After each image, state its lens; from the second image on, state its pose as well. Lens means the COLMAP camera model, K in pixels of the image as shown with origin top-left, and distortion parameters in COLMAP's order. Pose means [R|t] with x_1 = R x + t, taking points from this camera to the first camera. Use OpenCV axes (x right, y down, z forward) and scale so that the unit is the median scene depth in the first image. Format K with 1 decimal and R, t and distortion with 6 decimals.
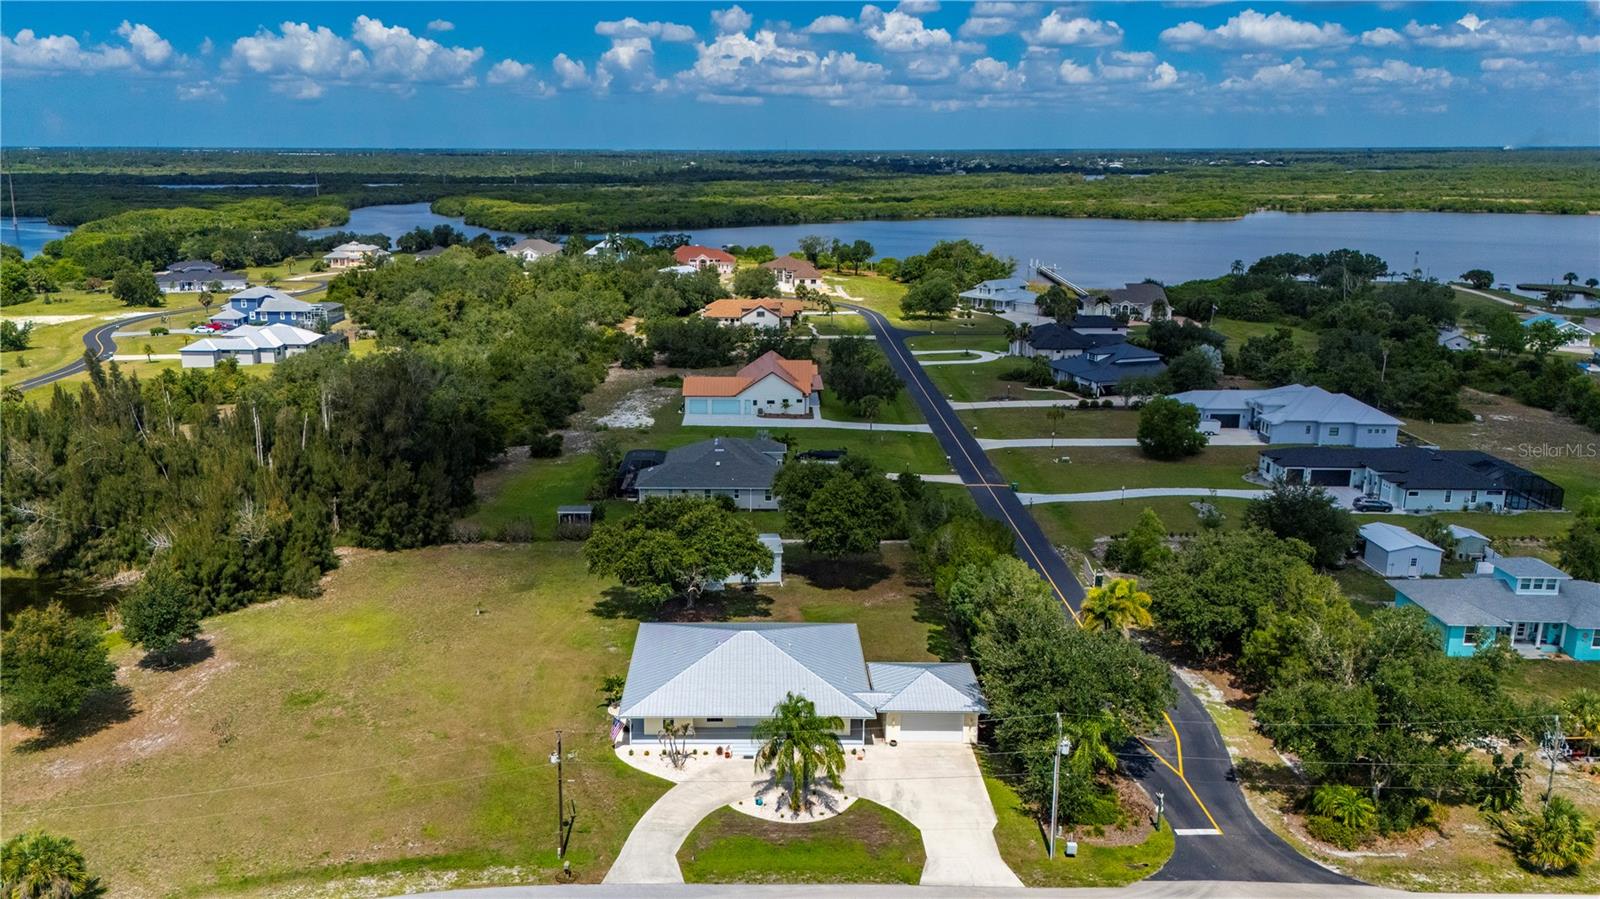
lens RADIAL K [[1205.0, 0, 737.7], [0, 1205.0, 452.1], [0, 0, 1]] dist [0.048381, -0.028974]
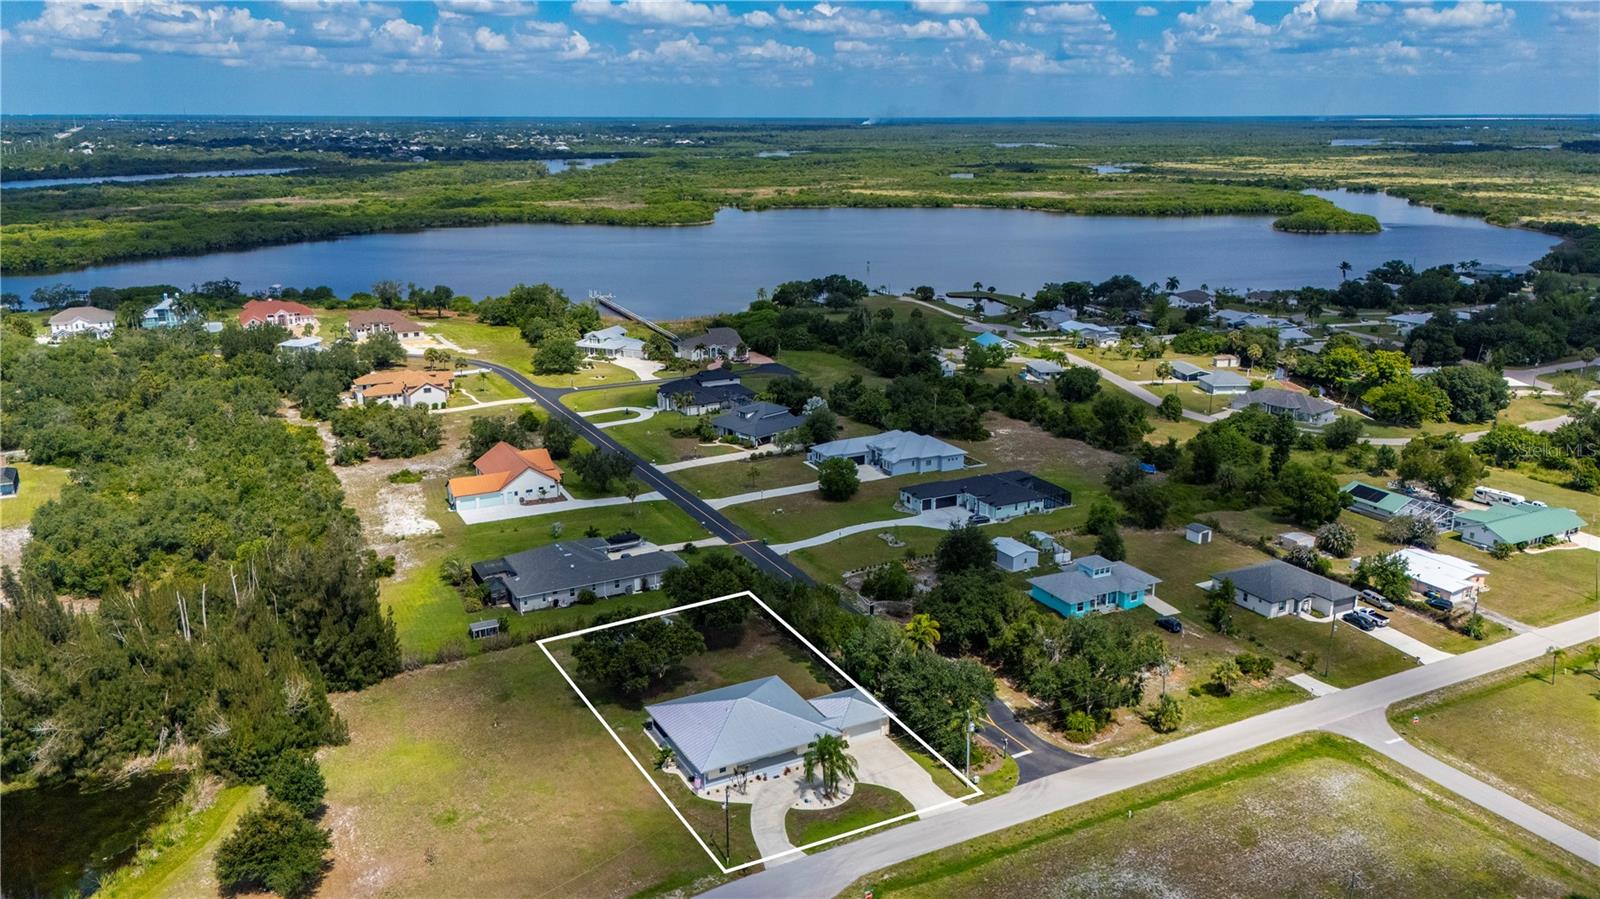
lens RADIAL K [[1197.0, 0, 793.6], [0, 1197.0, 449.4], [0, 0, 1]] dist [0.068254, -0.072954]
pose [[0.880297, -0.129347, 0.456451, -0.631245], [0.117503, 0.991583, 0.054376, -0.260222], [-0.459642, 0.005767, 0.888085, -0.433504]]
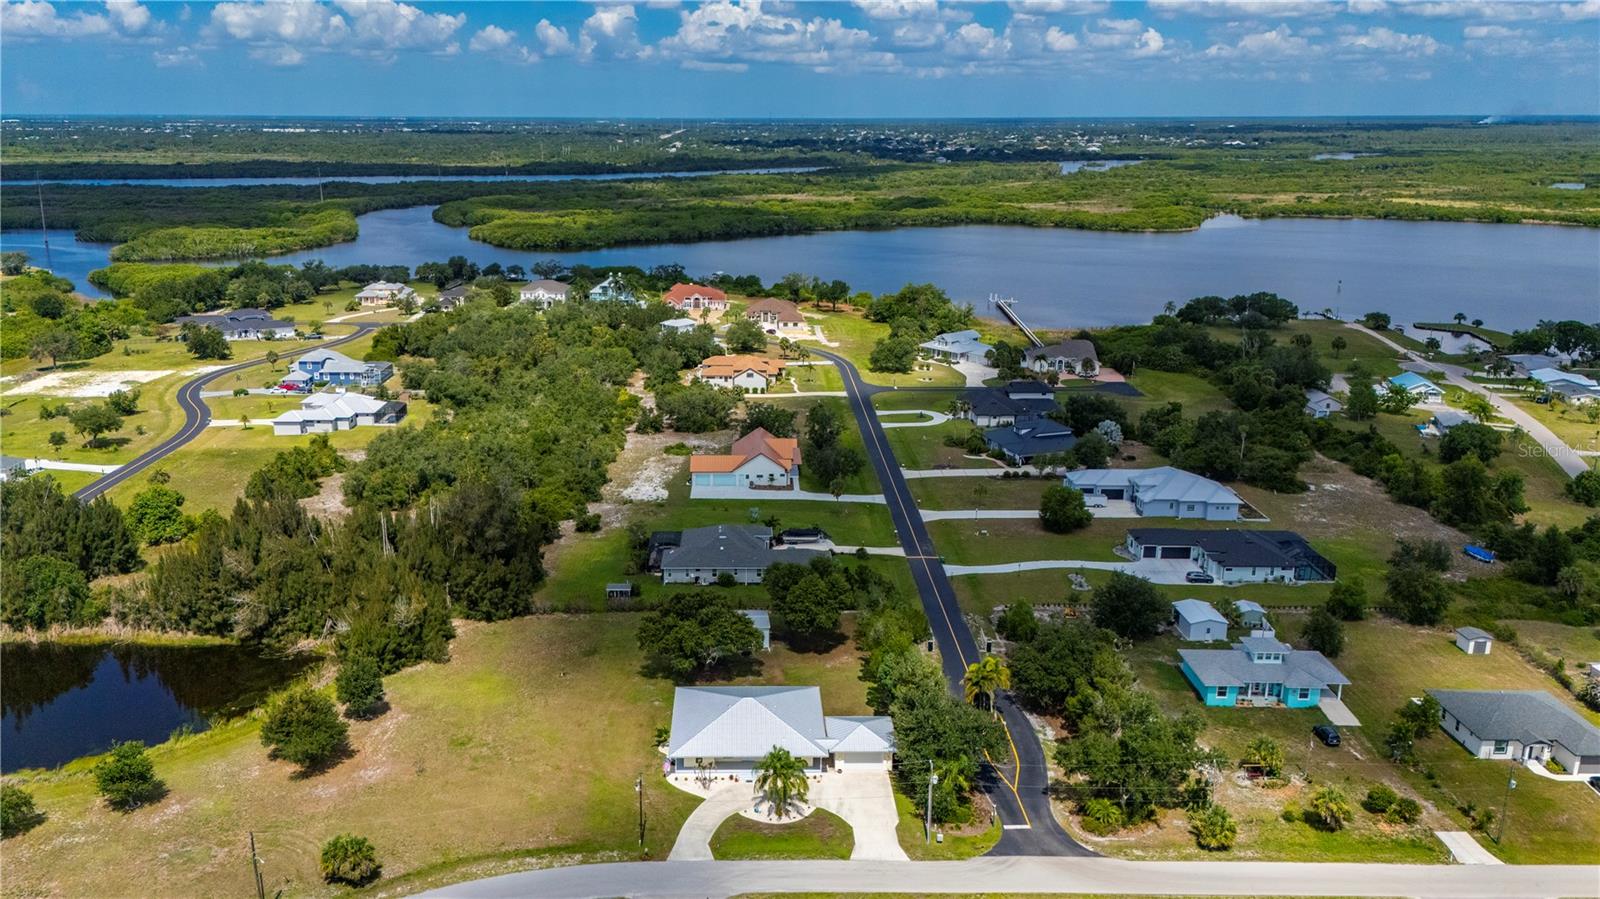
lens RADIAL K [[1205.0, 0, 737.7], [0, 1205.0, 452.1], [0, 0, 1]] dist [0.048381, -0.028974]
pose [[0.999928, -0.004252, 0.011214, -0.022252], [0.003961, 0.999657, 0.025872, -0.221382], [-0.011320, -0.025826, 0.999602, -0.582550]]
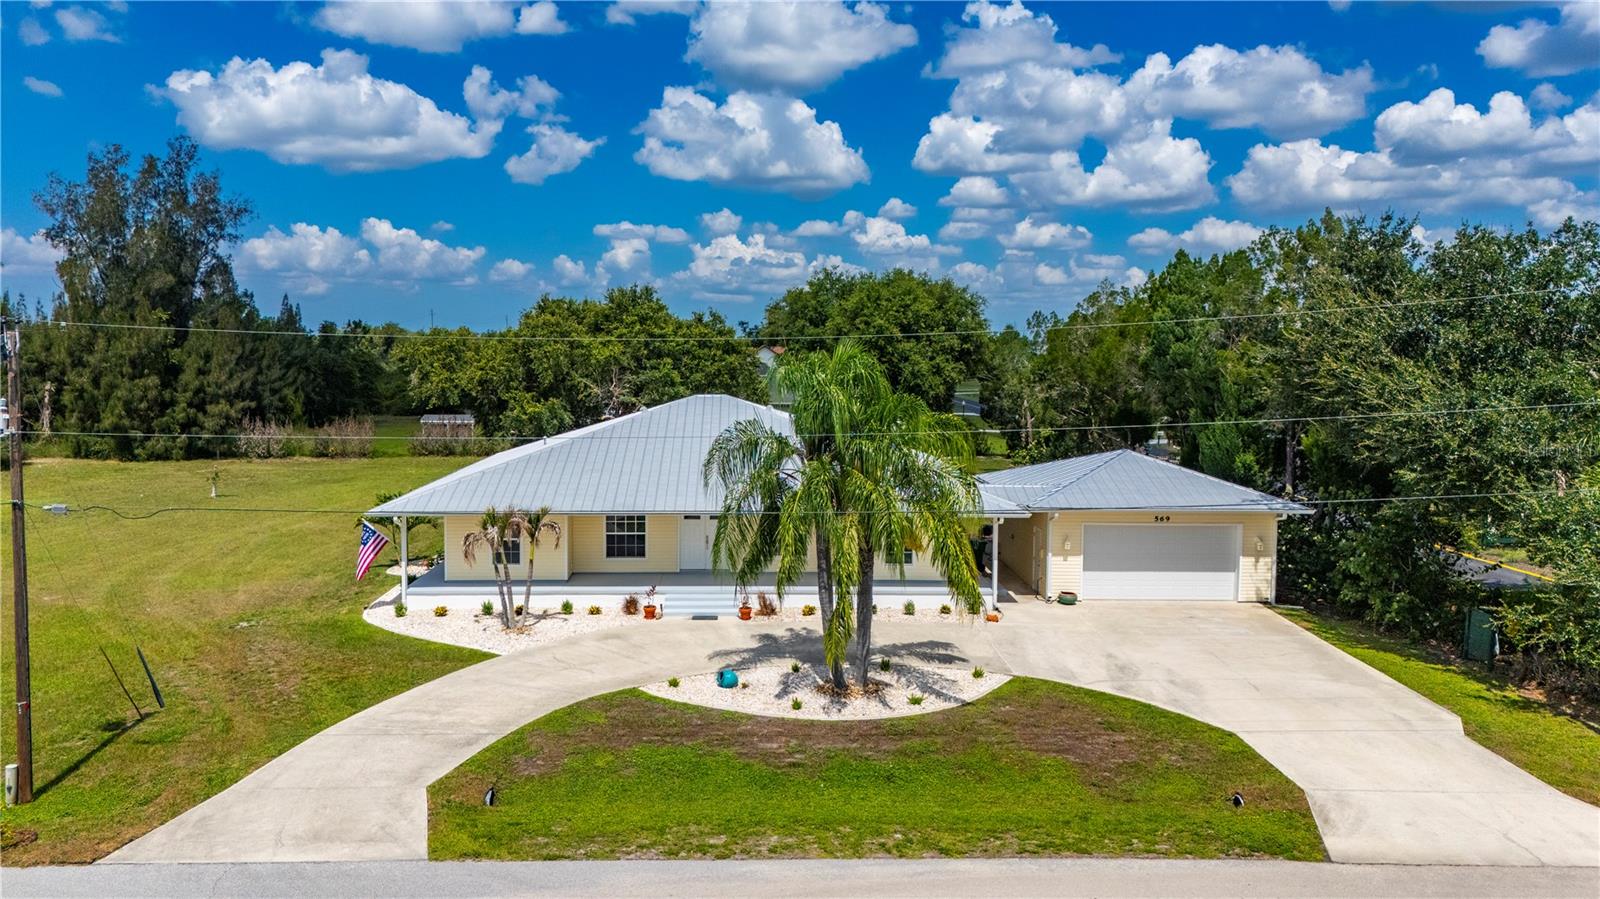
lens RADIAL K [[1195.7, 0, 755.3], [0, 1195.7, 447.6], [0, 0, 1]] dist [0.051656, -0.032901]
pose [[0.999755, 0.003805, 0.021810, 0.016322], [-0.000283, 0.987236, -0.159265, 0.252458], [-0.022138, 0.159220, 0.986995, 0.595003]]
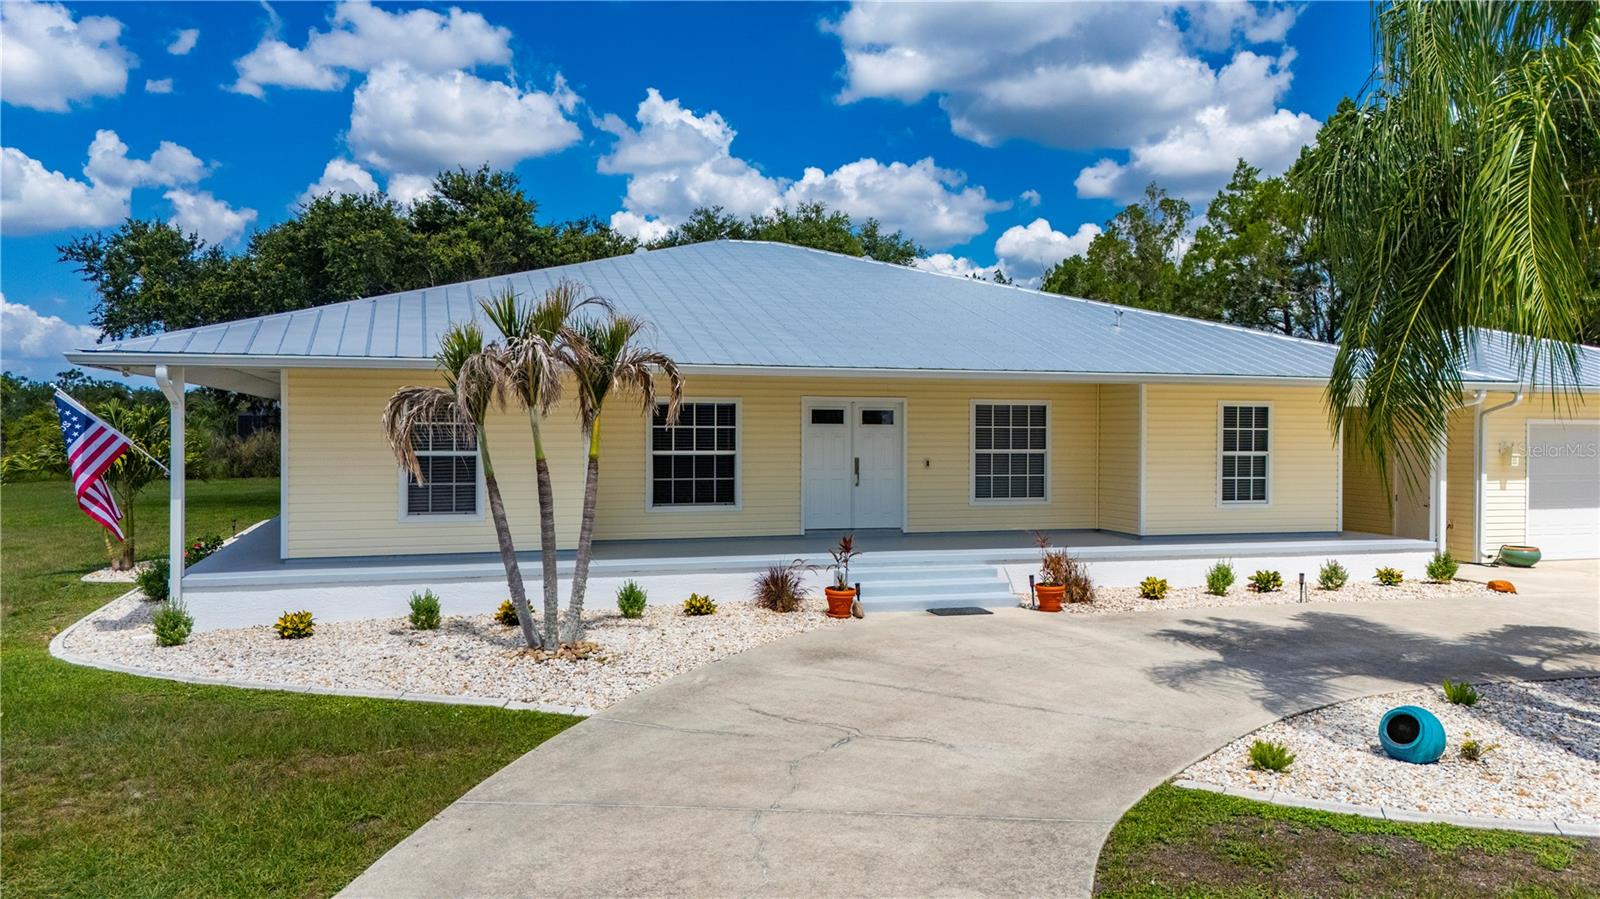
lens RADIAL K [[1184.3, 0, 790.6], [0, 1184.3, 441.1], [0, 0, 1]] dist [0.014975, -0.001877]
pose [[0.949867, 0.002914, 0.312641, -0.064231], [0.070962, 0.971851, -0.224656, 0.257032], [-0.304495, 0.235579, 0.922922, 0.828239]]
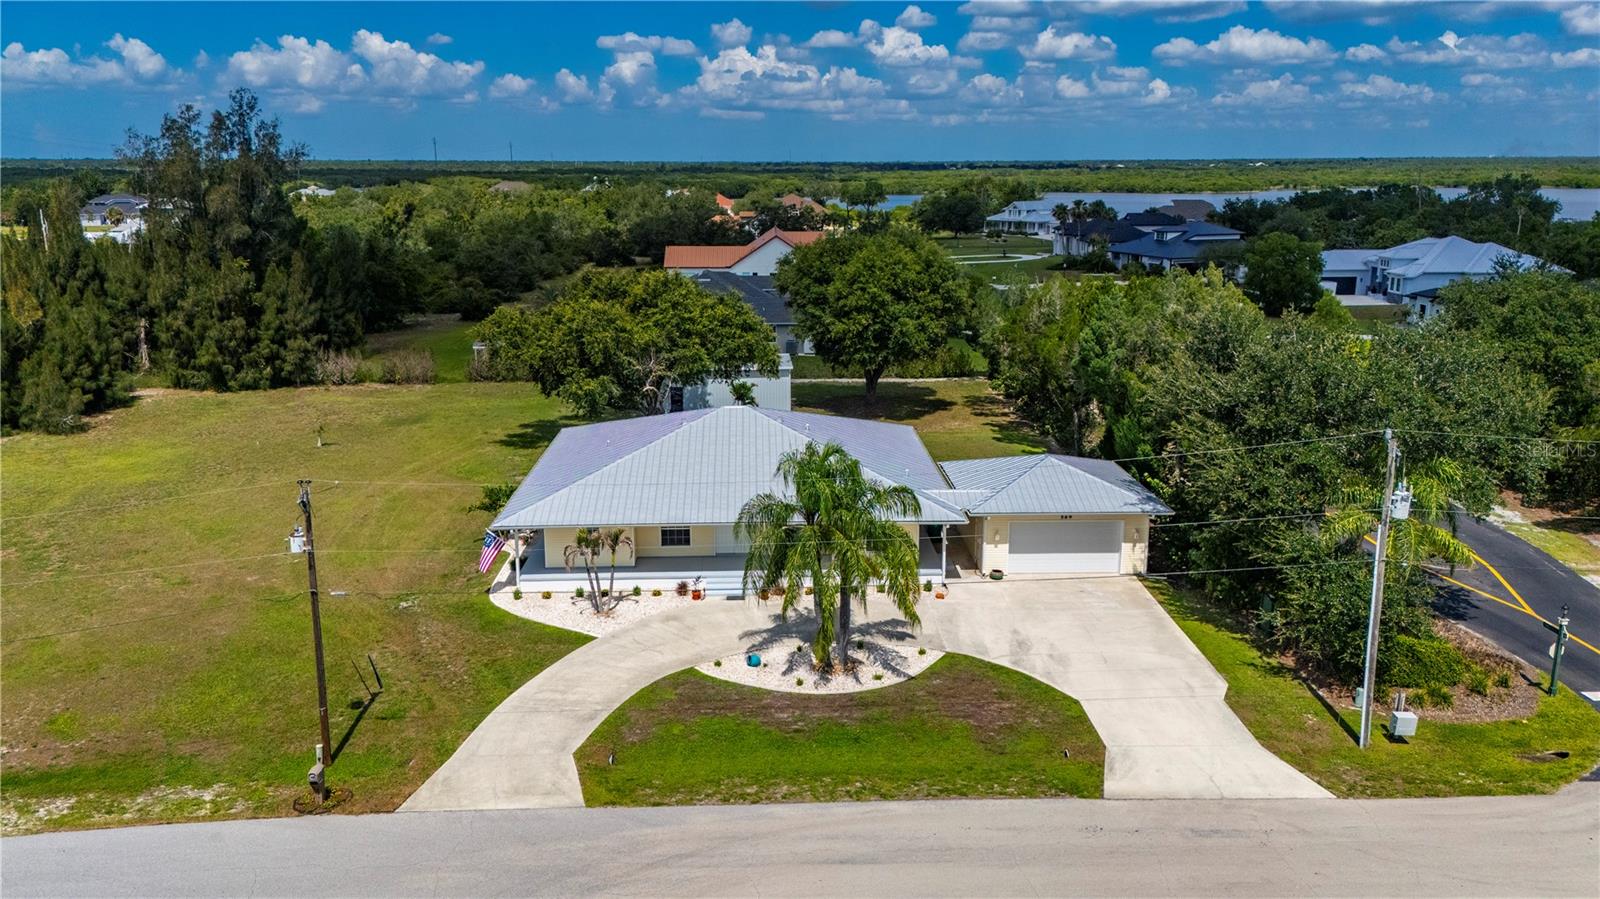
lens RADIAL K [[1196.8, 0, 788.0], [0, 1196.8, 446.9], [0, 0, 1]] dist [0.058476, -0.040556]
pose [[0.999255, -0.010291, 0.037198, 0.012986], [0.010832, 0.999838, -0.014394, 0.187296], [-0.037044, 0.014786, 0.999204, 0.447659]]
